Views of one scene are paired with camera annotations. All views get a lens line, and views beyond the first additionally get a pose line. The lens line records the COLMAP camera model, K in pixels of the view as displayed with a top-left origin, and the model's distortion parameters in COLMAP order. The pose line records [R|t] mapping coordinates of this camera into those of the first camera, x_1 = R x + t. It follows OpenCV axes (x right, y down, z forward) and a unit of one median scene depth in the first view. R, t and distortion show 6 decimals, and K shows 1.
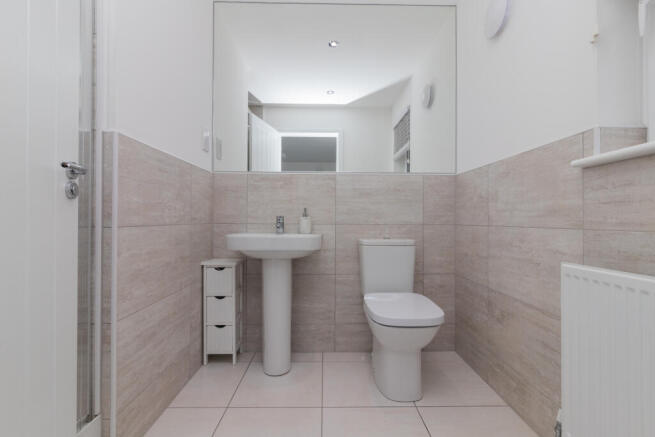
lens RADIAL K [[304.1, 0, 326.7], [0, 304.1, 219.5], [0, 0, 1]] dist [-0.000835, 0.001409]
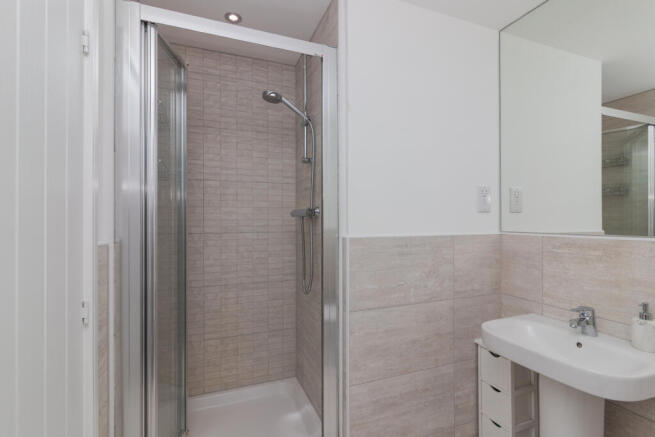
lens RADIAL K [[304.1, 0, 328.8], [0, 304.1, 219.9], [0, 0, 1]] dist [-0.000835, 0.001409]
pose [[0.344763, 0.000476, -0.938690, 0.314177], [0.004230, 0.999989, 0.002061, -0.241207], [0.938680, -0.004681, 0.344757, 0.324483]]
